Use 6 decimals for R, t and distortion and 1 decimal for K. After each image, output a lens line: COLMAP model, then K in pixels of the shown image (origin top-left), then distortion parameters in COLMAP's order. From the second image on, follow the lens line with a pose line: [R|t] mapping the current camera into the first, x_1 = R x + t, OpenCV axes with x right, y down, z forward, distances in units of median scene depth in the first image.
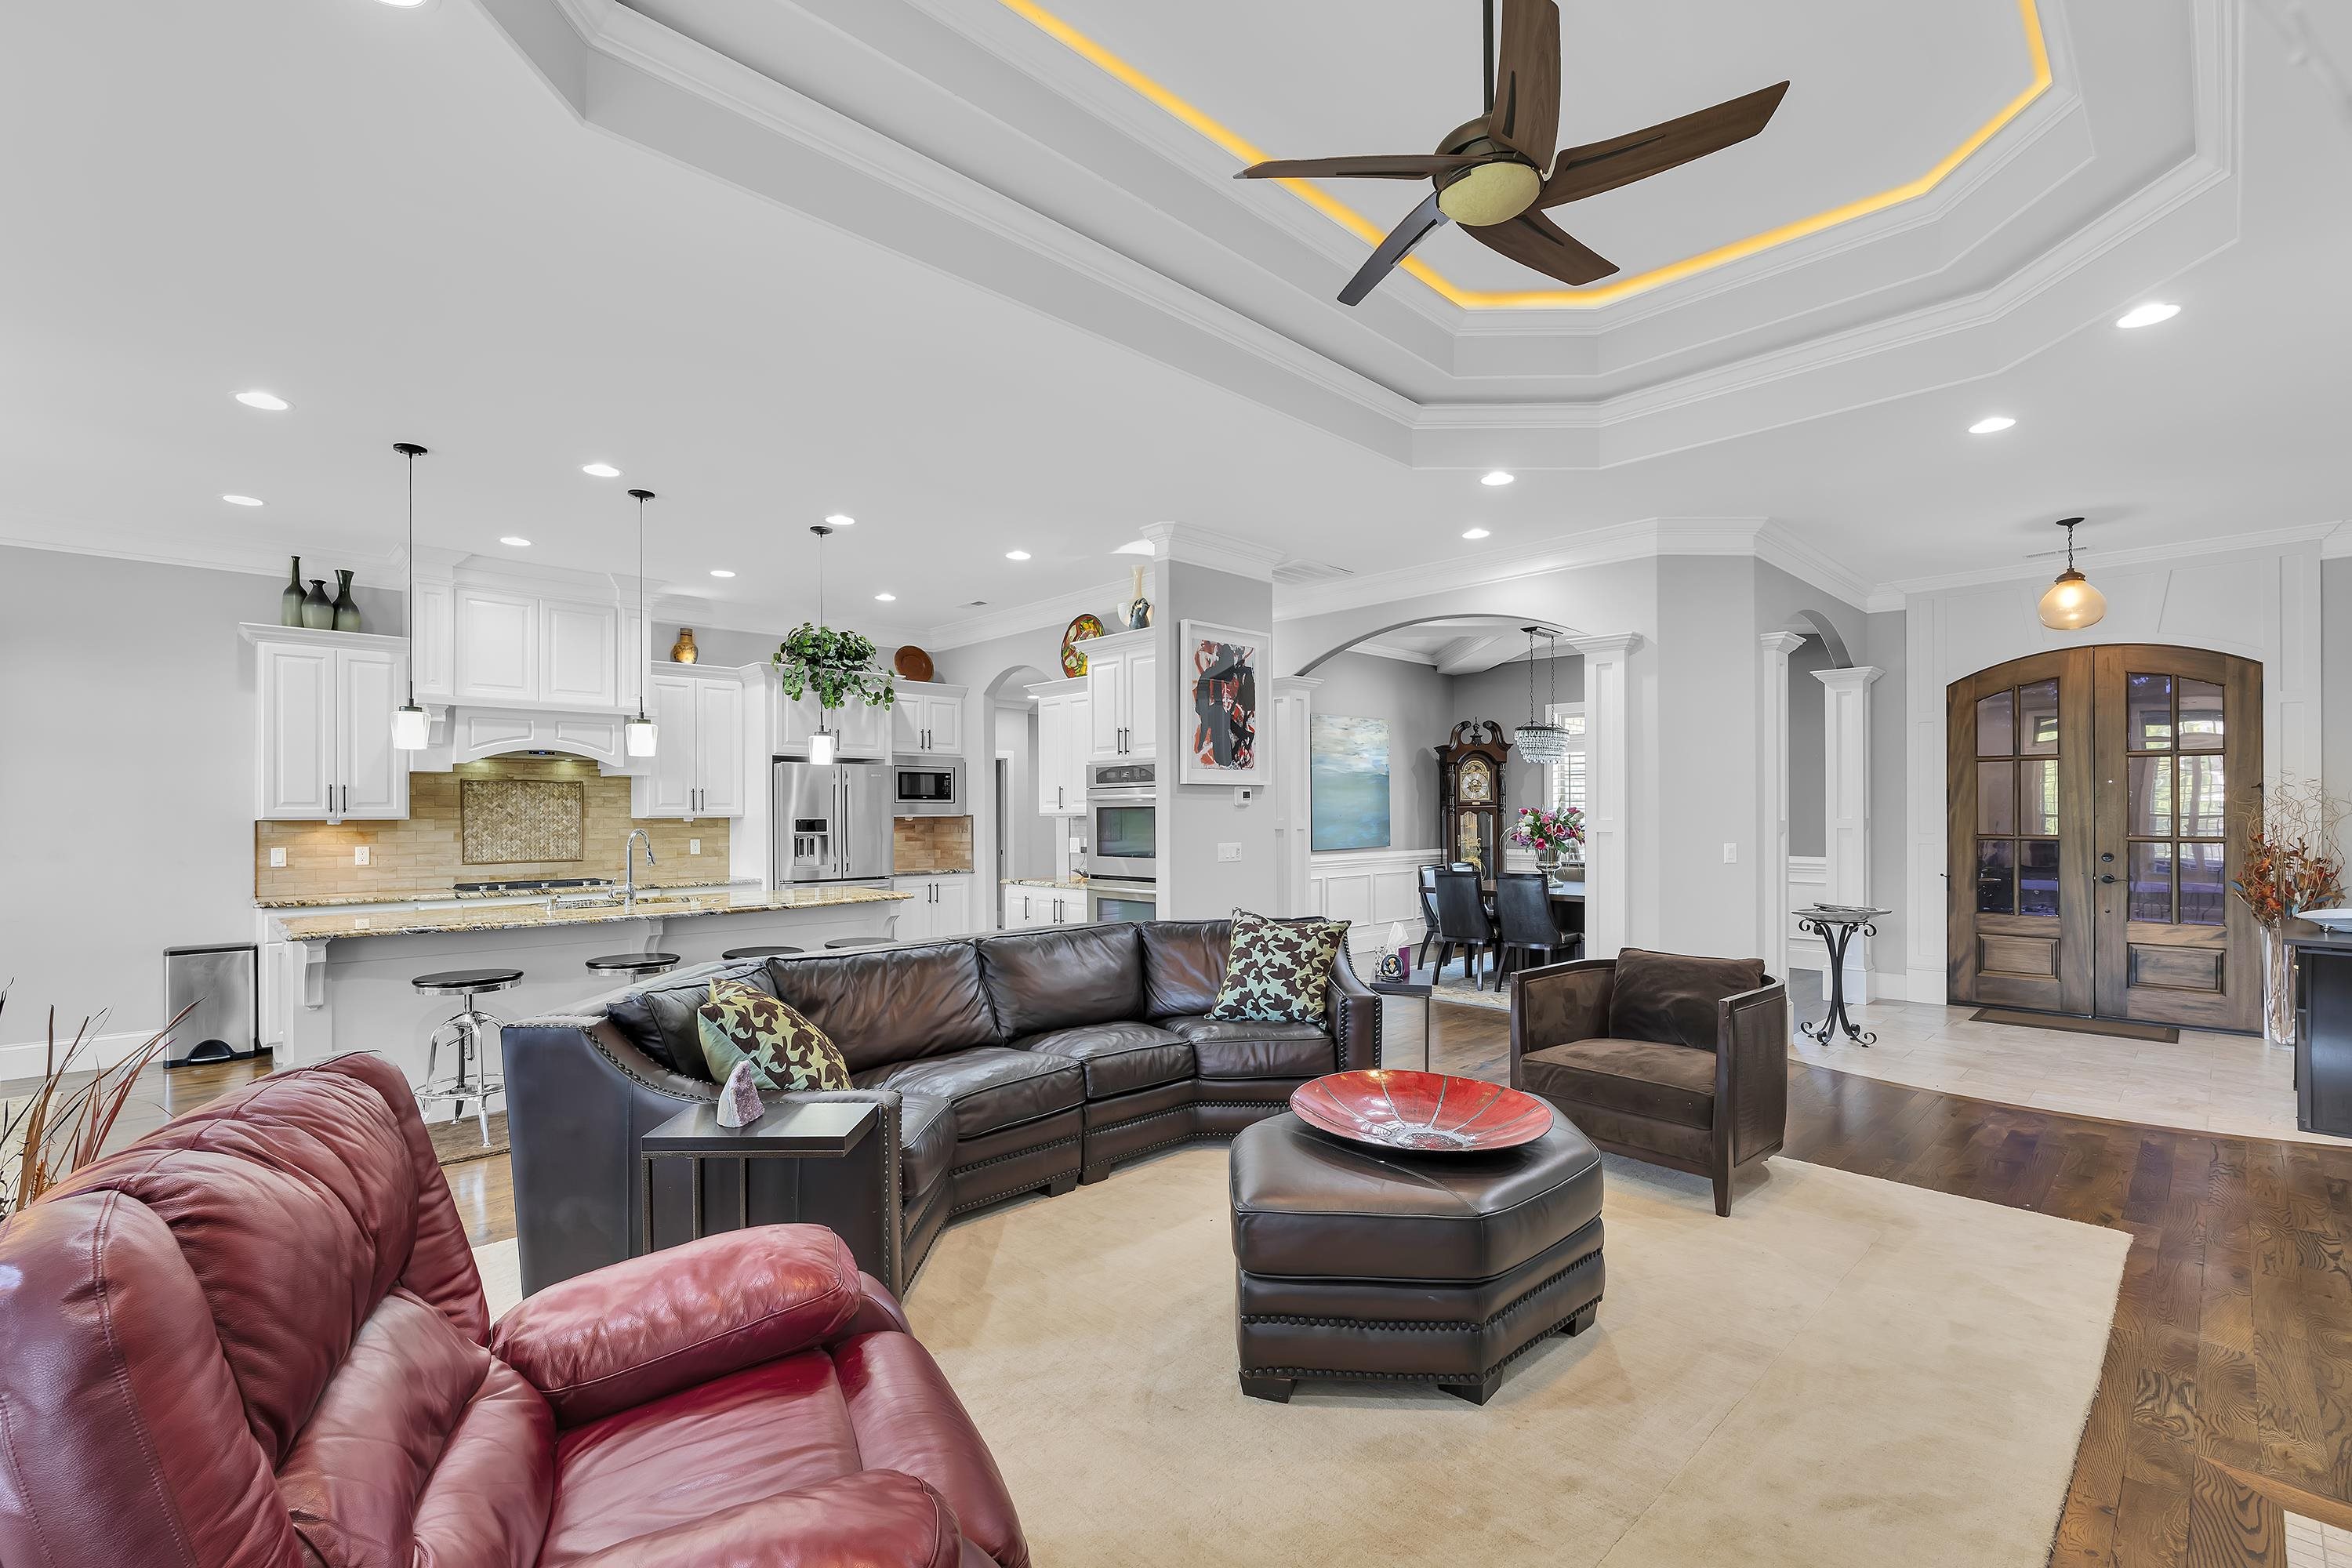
lens RADIAL K [[1027.0, 0, 1172.7], [0, 1027.0, 816.0], [0, 0, 1]] dist [-0.007866, 0.001287]
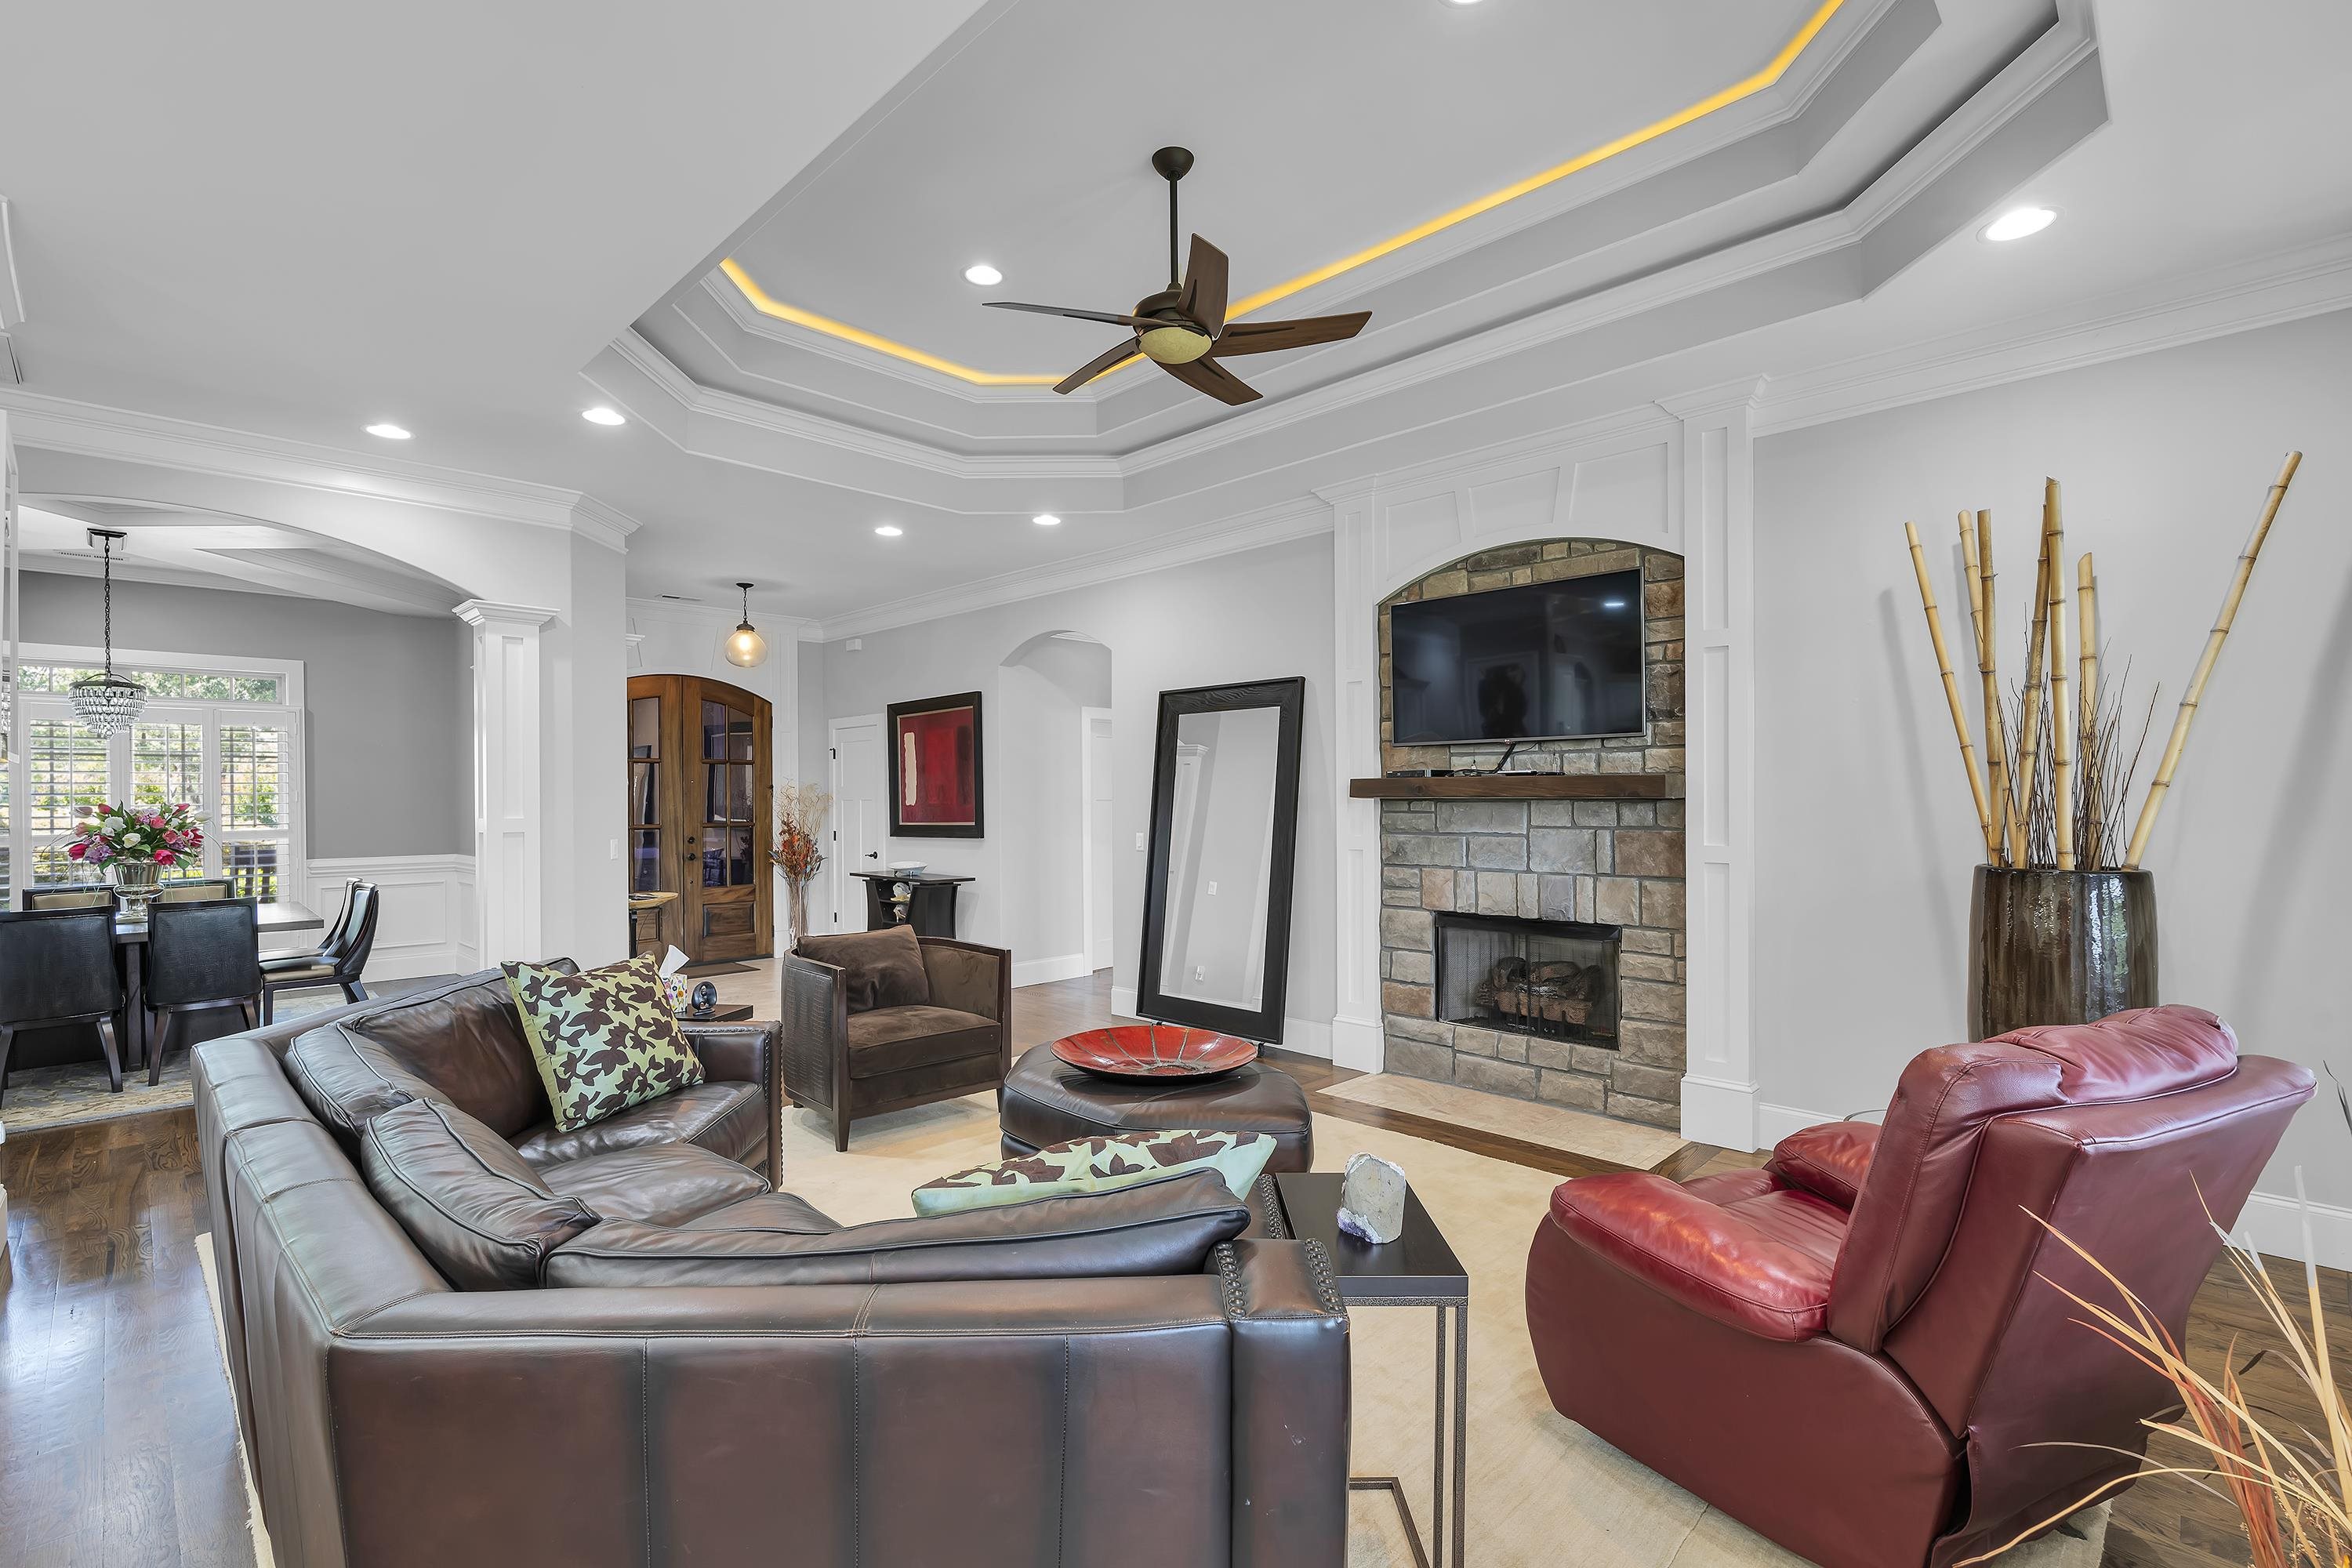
lens RADIAL K [[1046.5, 0, 1184.5], [0, 1046.5, 801.0], [0, 0, 1]] dist [-0.004674, -0.000482]
pose [[-0.034273, -0.001628, 0.999411, -0.438606], [0.012345, 0.999922, 0.002052, -0.005048], [-0.999336, 0.012408, -0.034250, 0.435261]]
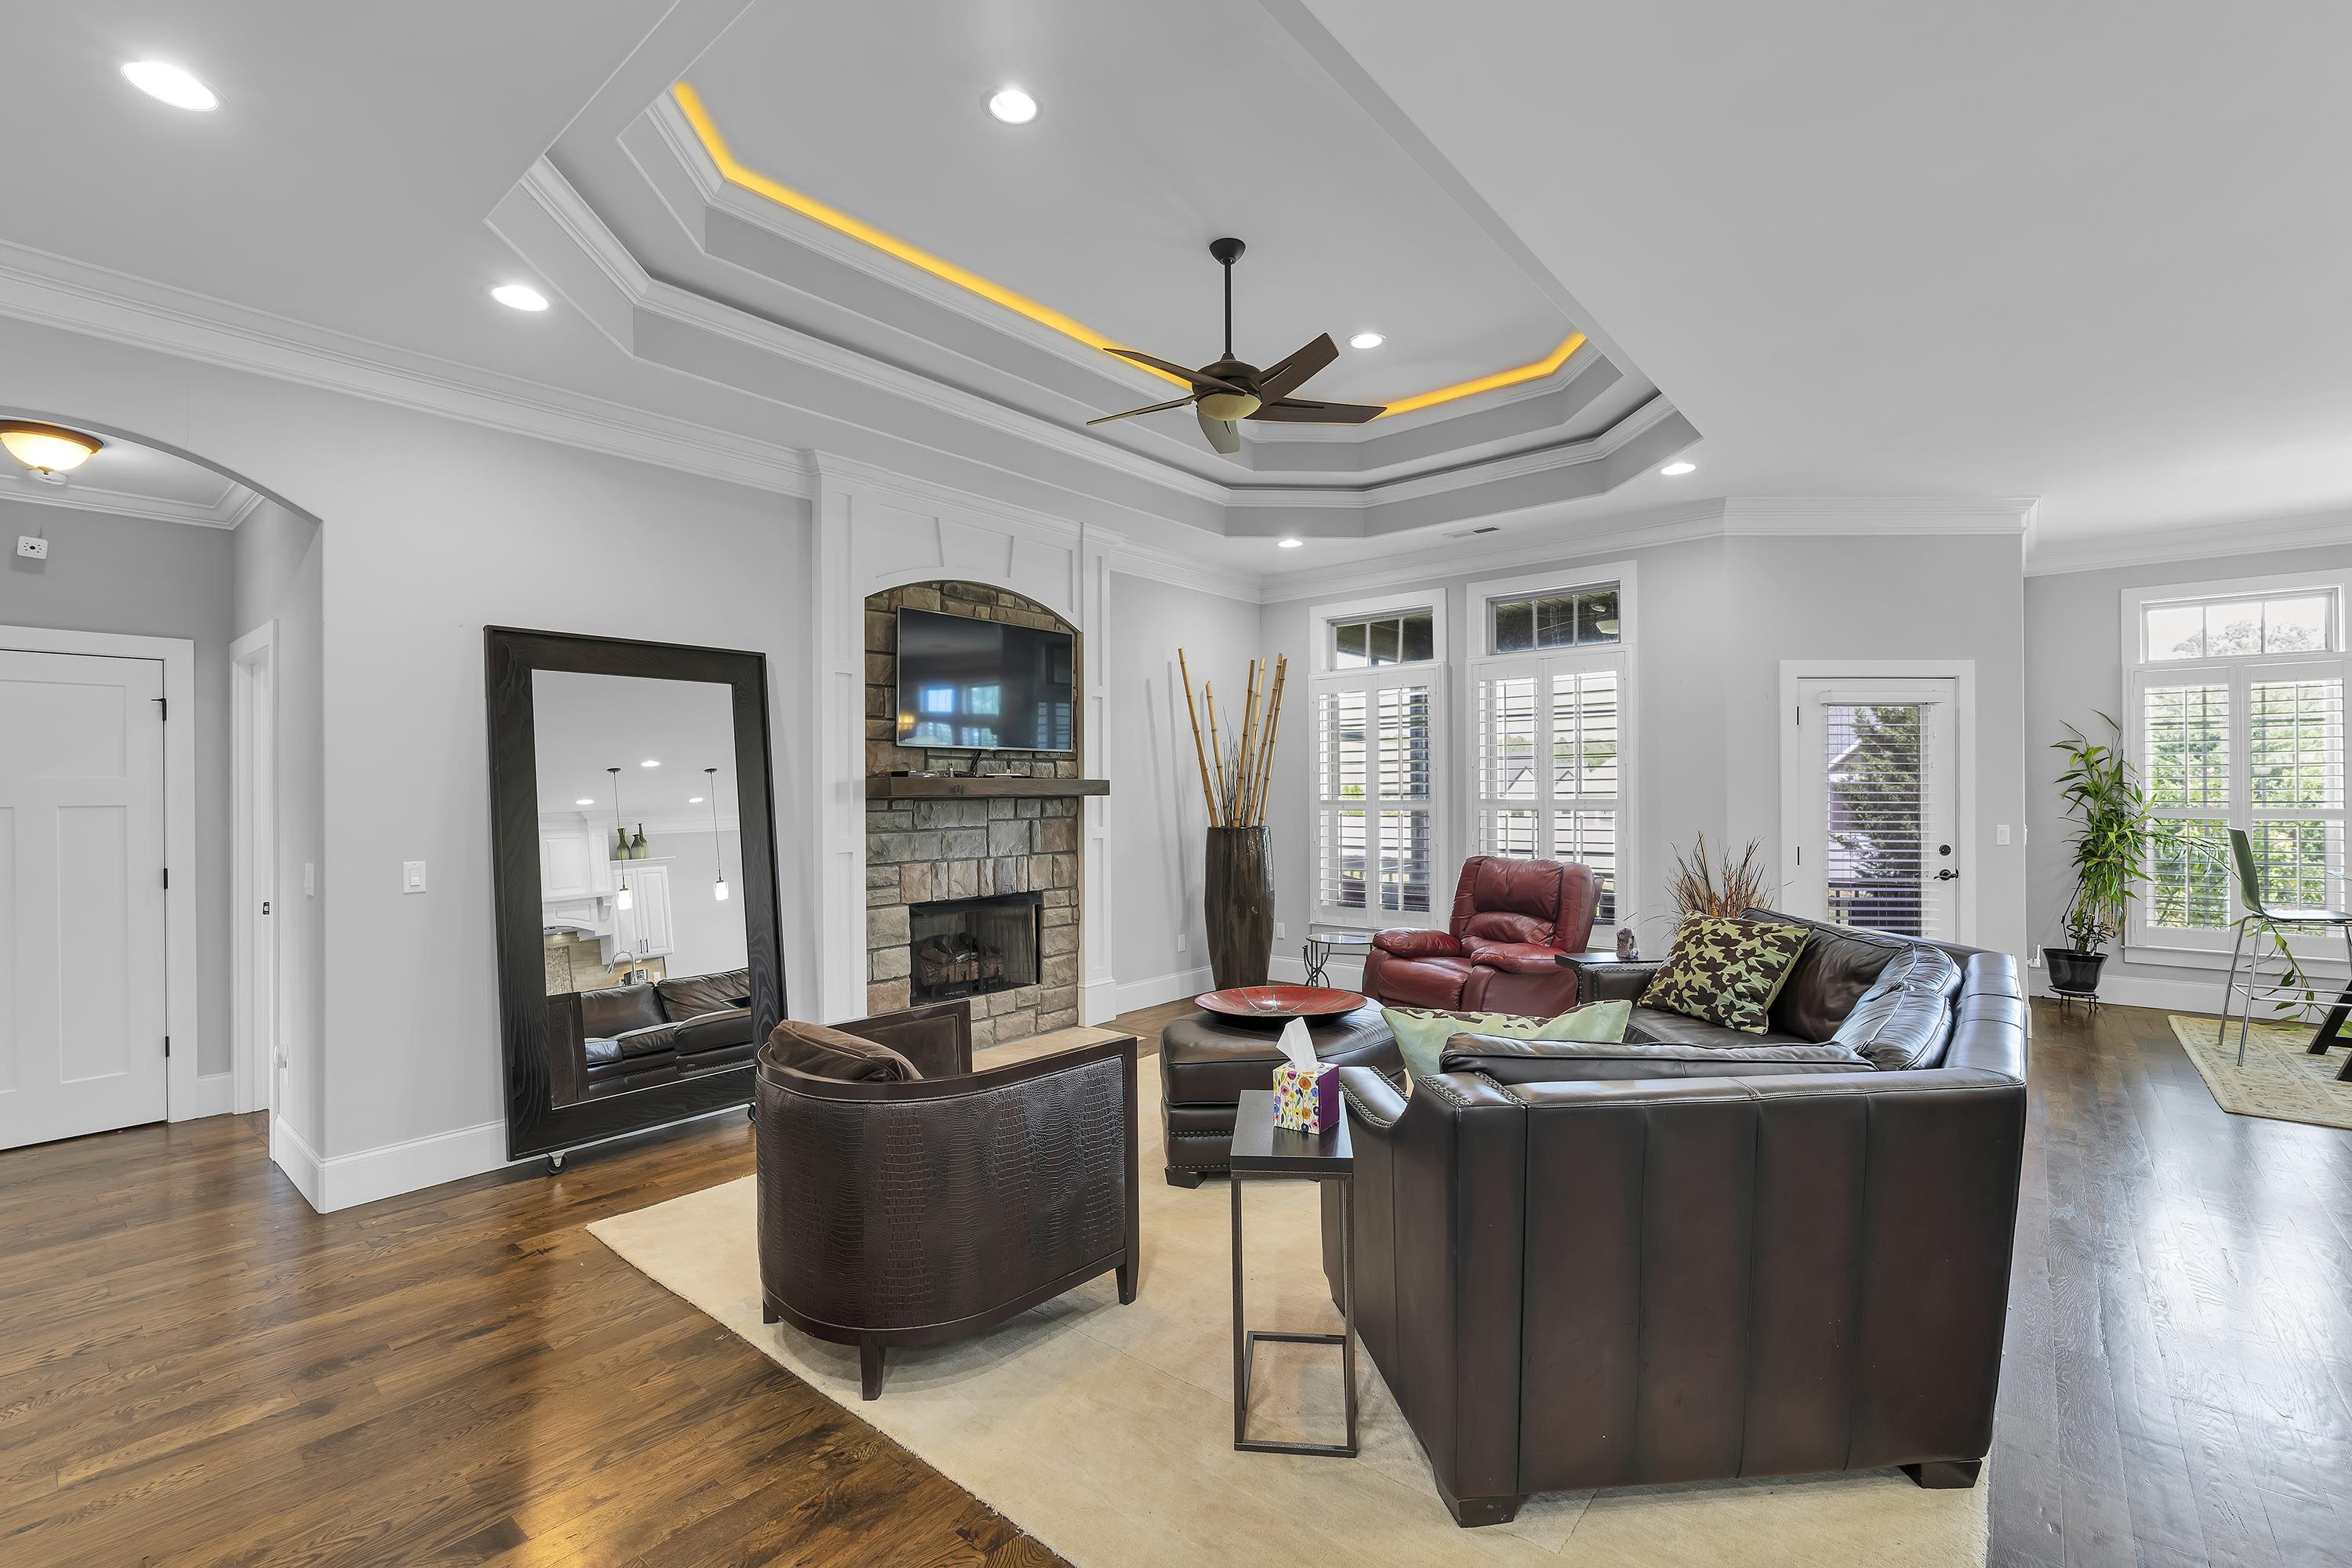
lens RADIAL K [[1027.0, 0, 1171.2], [0, 1027.0, 784.8], [0, 0, 1]] dist [-0.007866, 0.001287]
pose [[-0.994235, 0.008535, -0.106886, 0.231581], [0.008652, 0.999962, -0.000628, -0.010863], [0.106877, -0.001549, -0.994271, 1.059429]]
